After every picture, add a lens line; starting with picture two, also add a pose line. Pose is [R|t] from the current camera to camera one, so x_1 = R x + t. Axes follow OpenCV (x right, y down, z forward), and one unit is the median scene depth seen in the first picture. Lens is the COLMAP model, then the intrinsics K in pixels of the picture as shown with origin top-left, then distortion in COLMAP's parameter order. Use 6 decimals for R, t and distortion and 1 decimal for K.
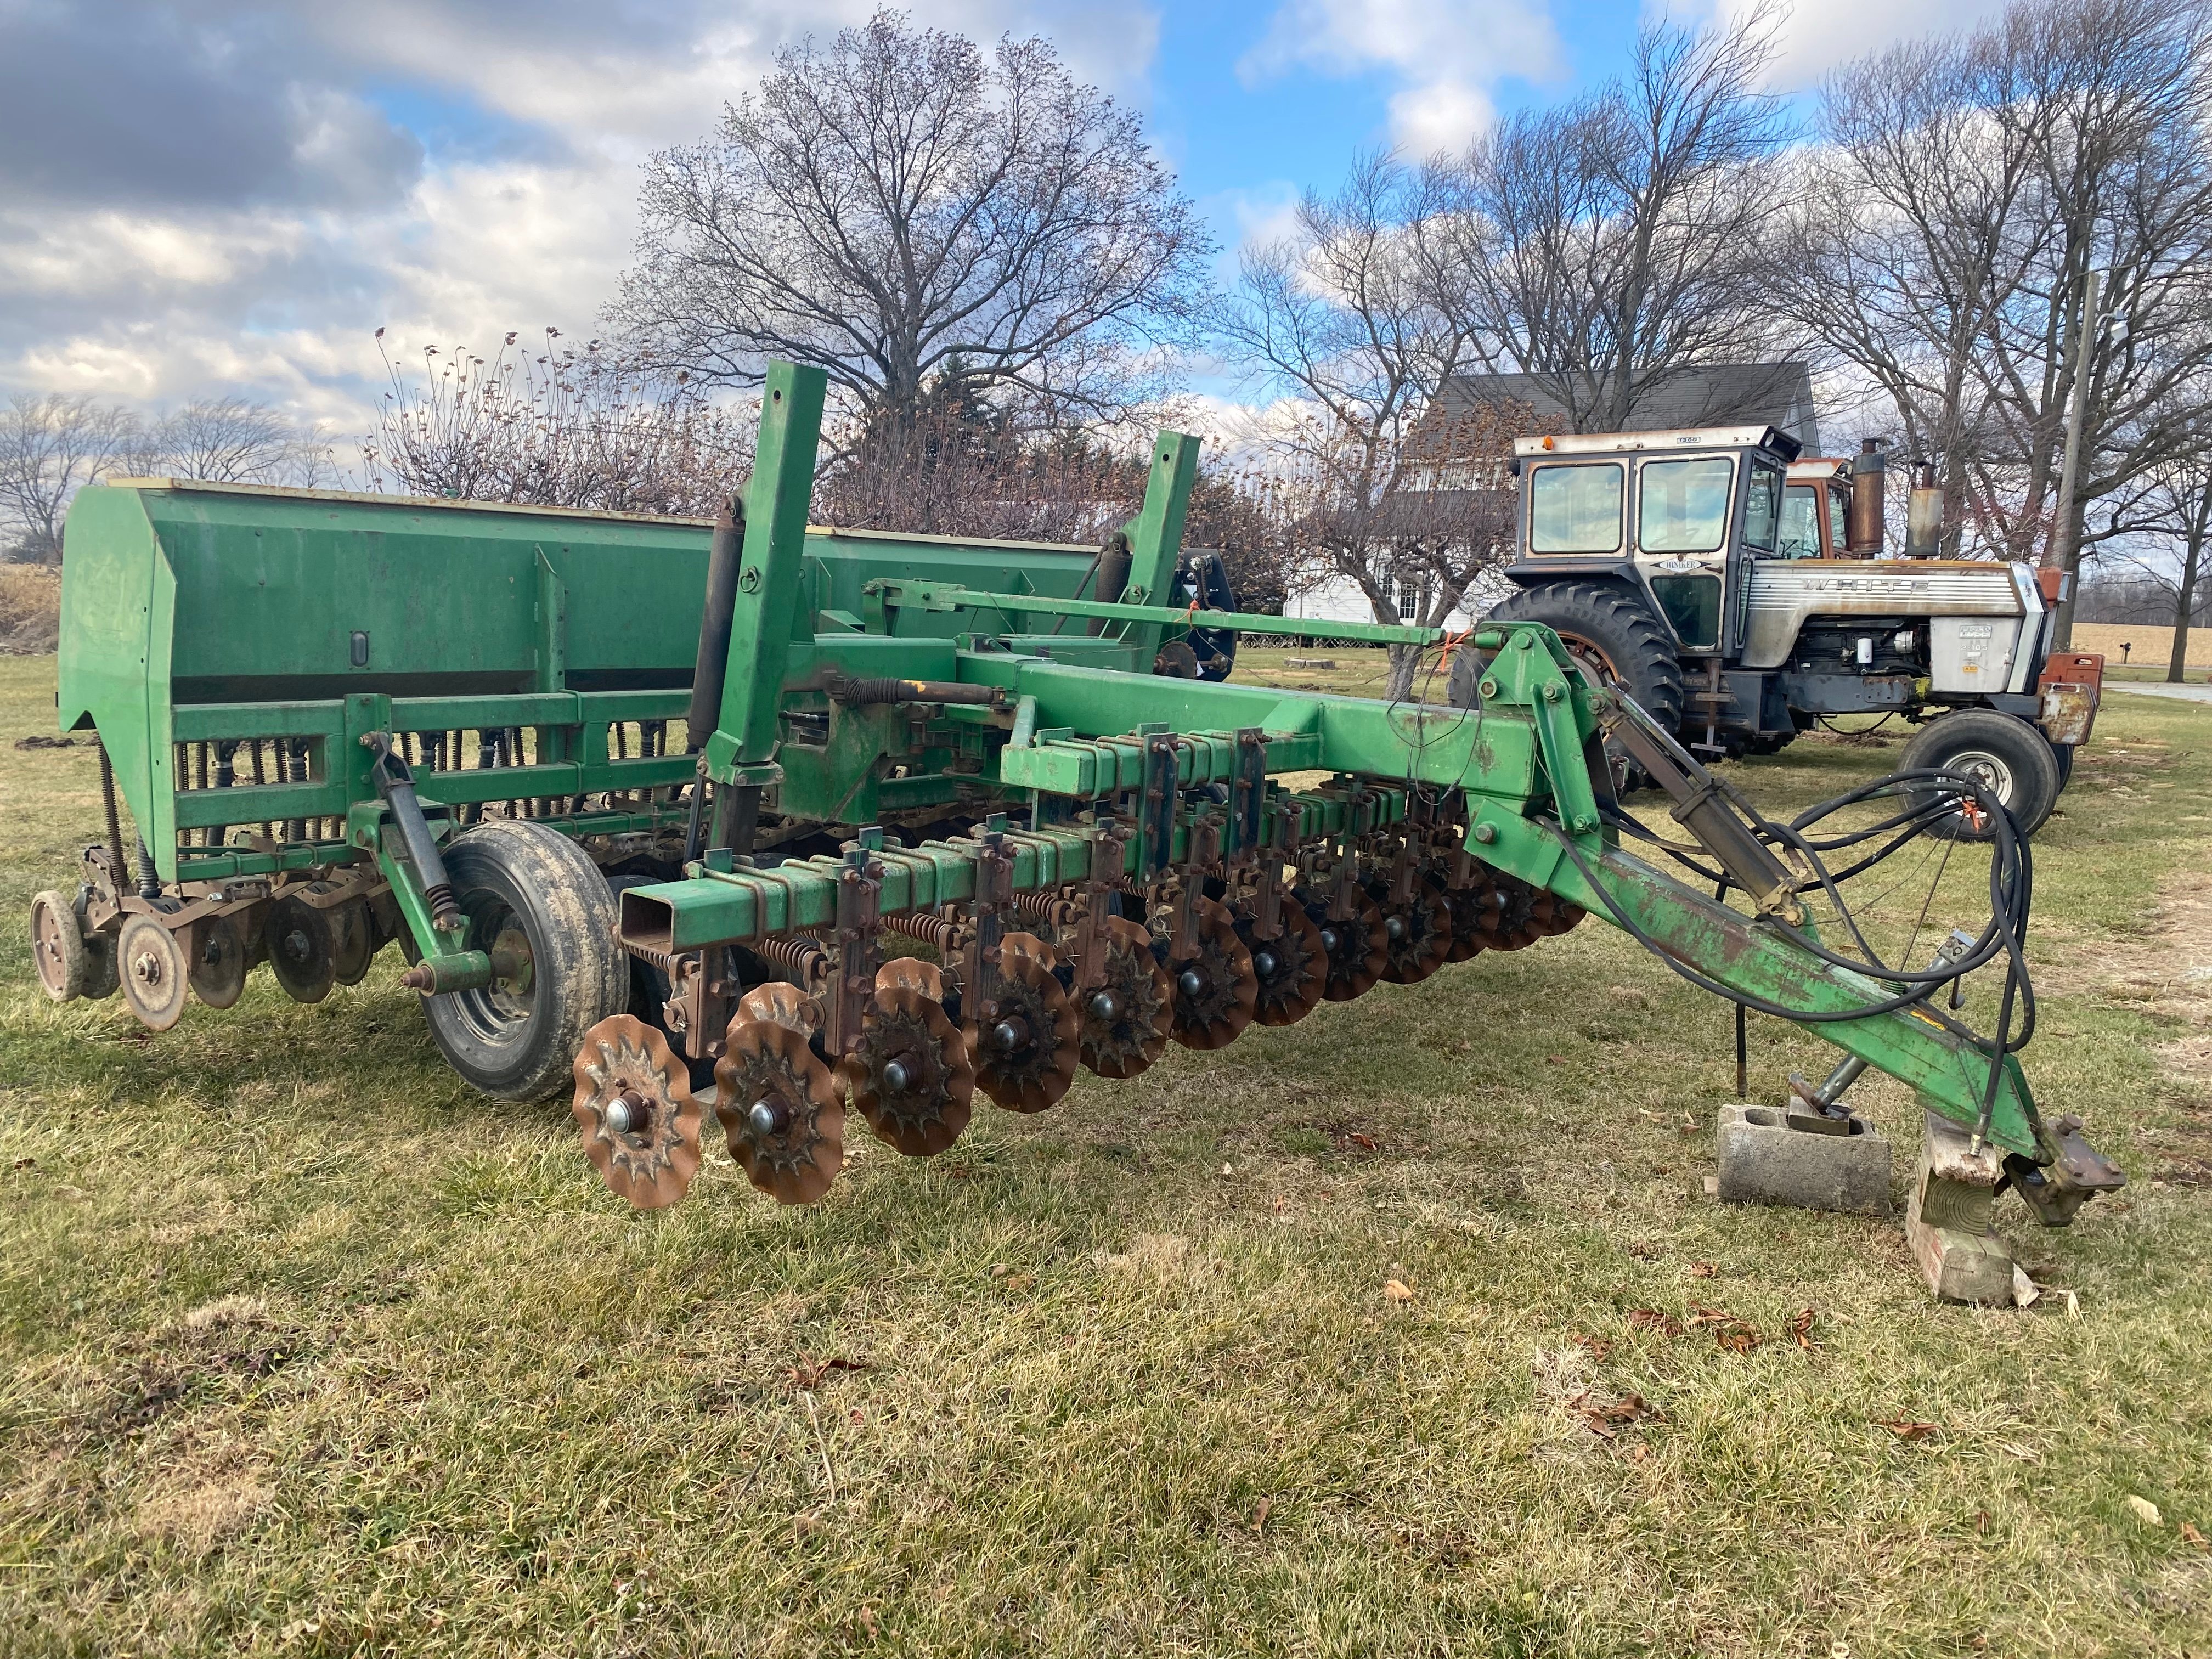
lens RADIAL K [[1823.0, 0, 1106.0], [0, 1823.0, 829.5], [0, 0, 1]] dist [-0.000664, 0.101876]
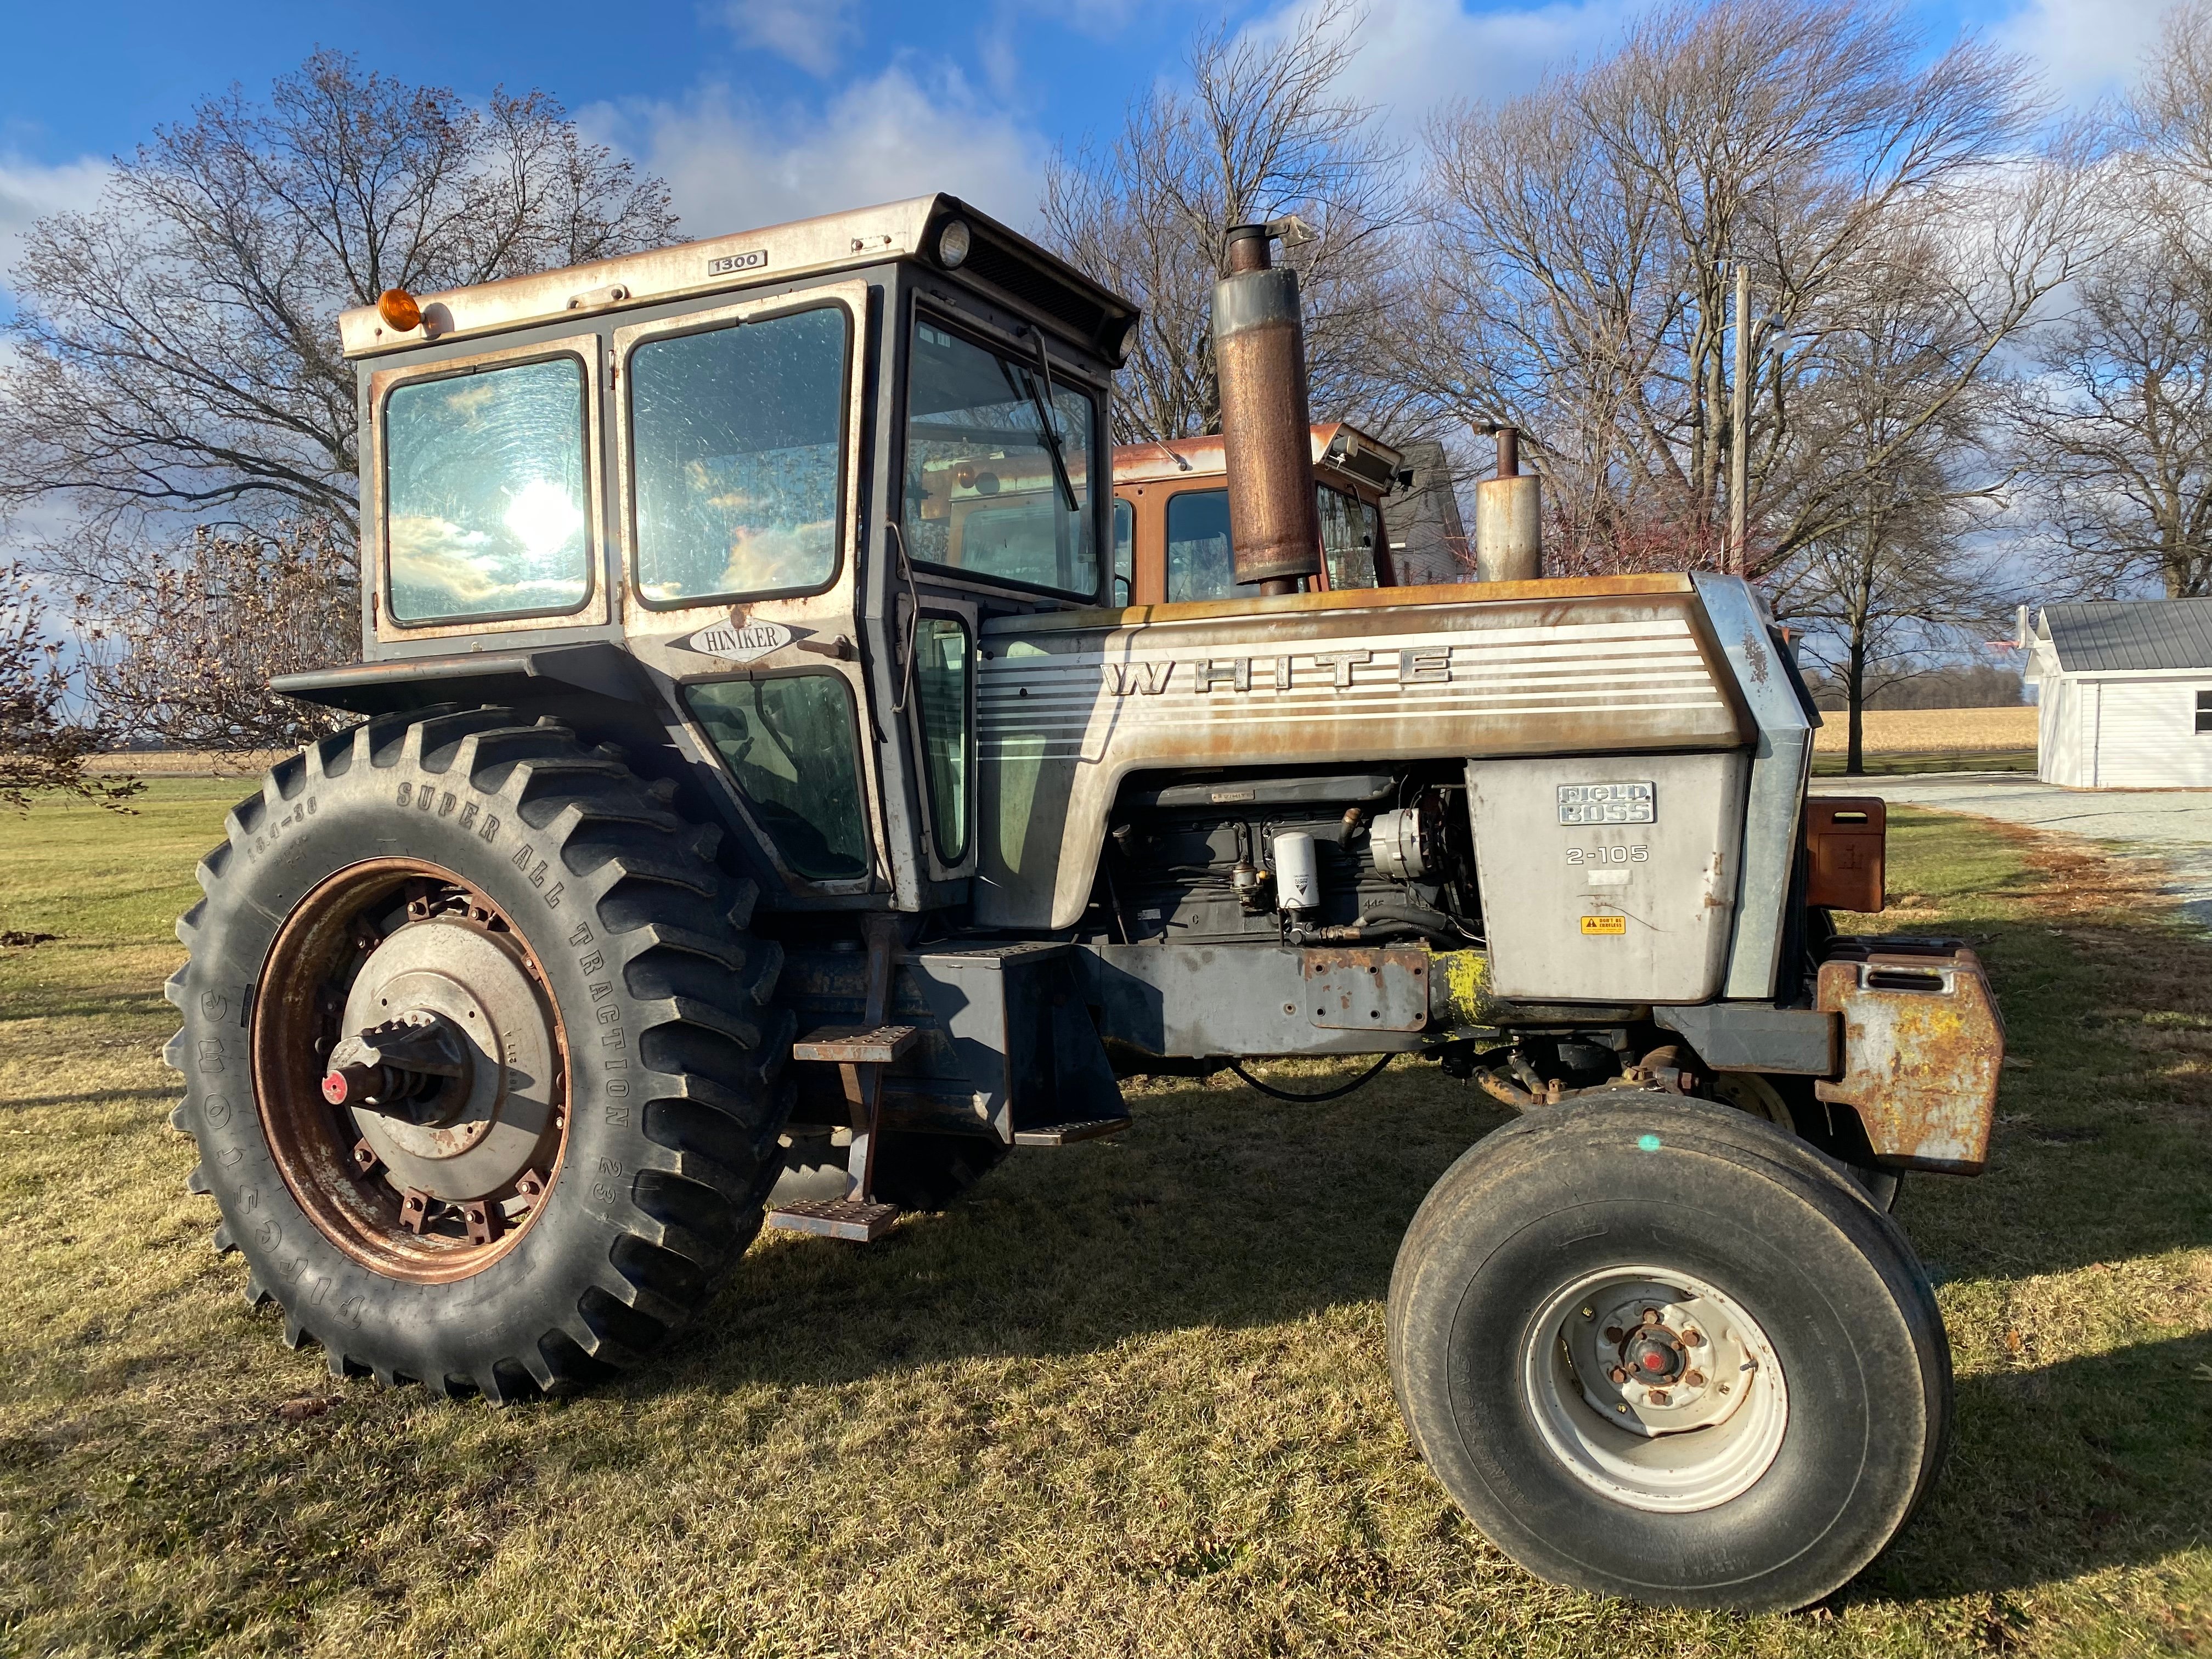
lens RADIAL K [[1585.2, 0, 1106.0], [0, 1585.2, 829.5], [0, 0, 1]] dist [0.065095, 0.000270]
pose [[0.992312, -0.061557, 0.107363, 0.350404], [0.068012, 0.996024, -0.057533, -0.090797], [-0.103395, 0.064392, 0.992554, 0.718761]]
